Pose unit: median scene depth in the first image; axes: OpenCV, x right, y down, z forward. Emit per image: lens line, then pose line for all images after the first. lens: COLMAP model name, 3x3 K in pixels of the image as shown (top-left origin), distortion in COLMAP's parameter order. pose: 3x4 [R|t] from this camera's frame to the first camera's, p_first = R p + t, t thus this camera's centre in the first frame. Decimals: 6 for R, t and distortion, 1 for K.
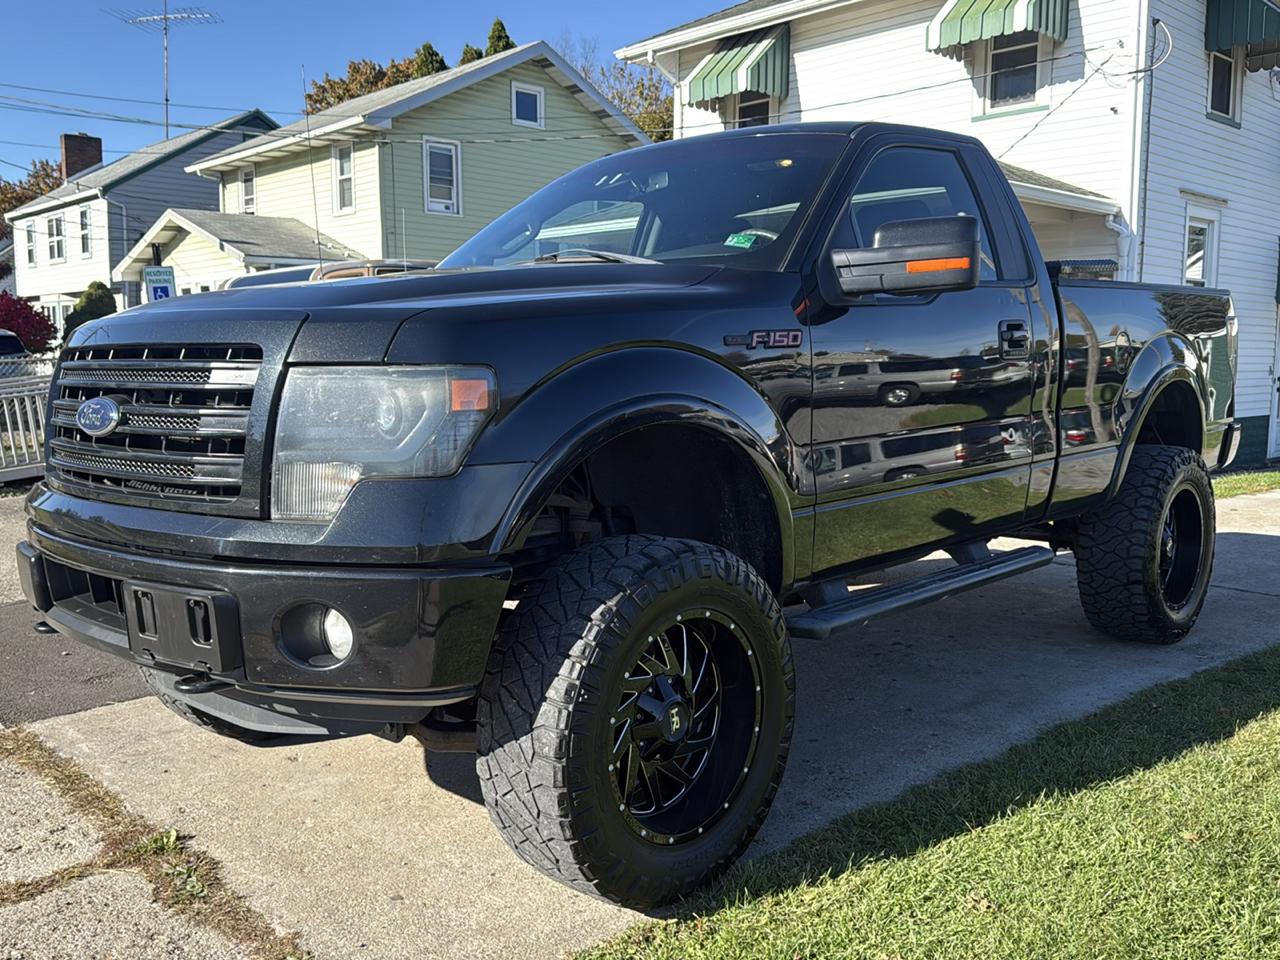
lens RADIAL K [[1155.8, 0, 638.6], [0, 1155.8, 486.3], [0, 0, 1]] dist [0.052509, -0.096366]
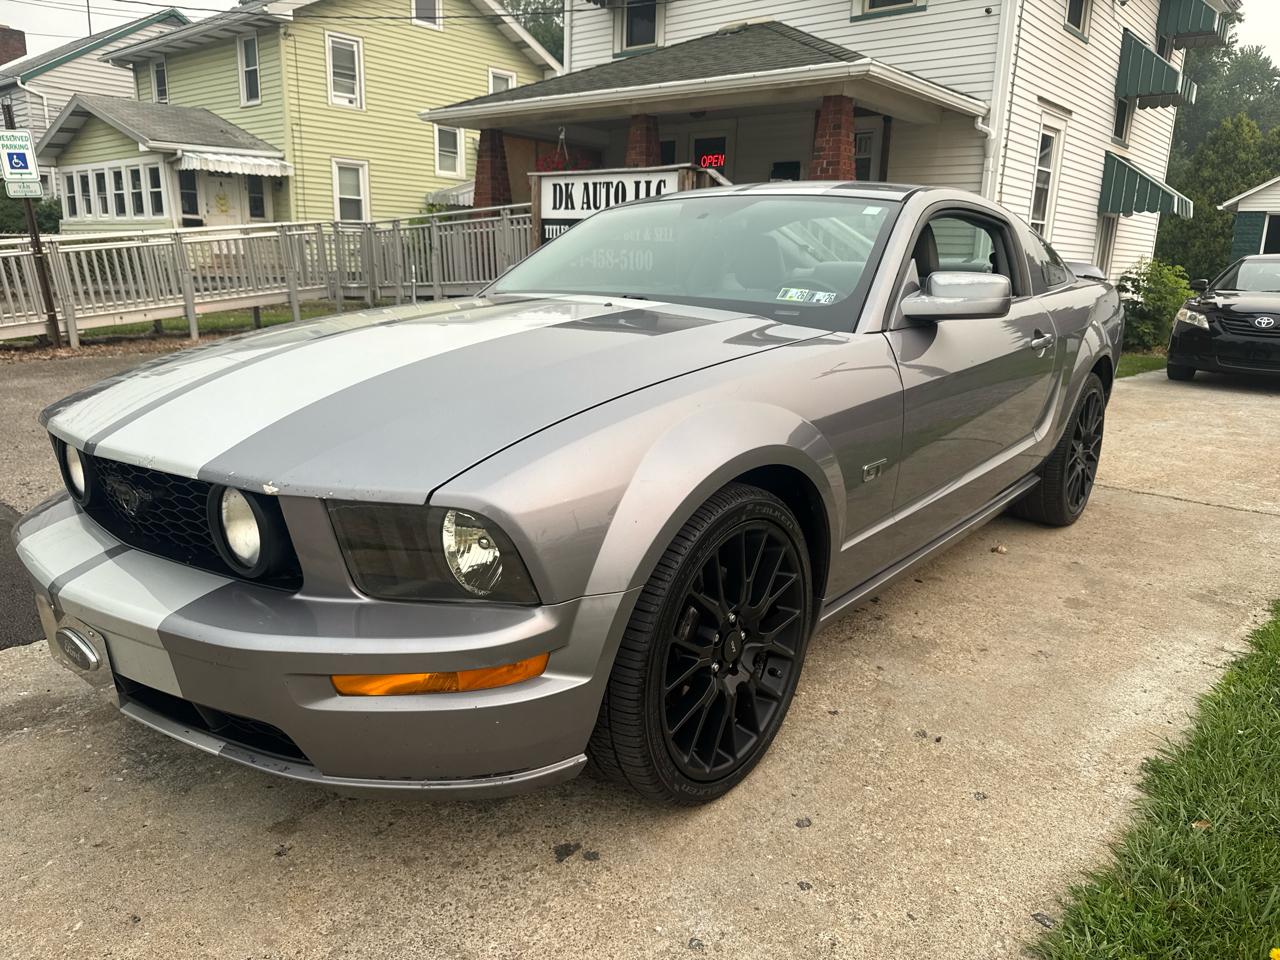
lens RADIAL K [[915.3, 0, 650.1], [0, 915.3, 478.5], [0, 0, 1]] dist [-0.019021, 0.015254]
pose [[0.992135, -0.006489, 0.125003, 0.002090], [-0.009325, 0.992049, 0.125506, -0.005836], [-0.124823, -0.125685, 0.984186, 0.133438]]
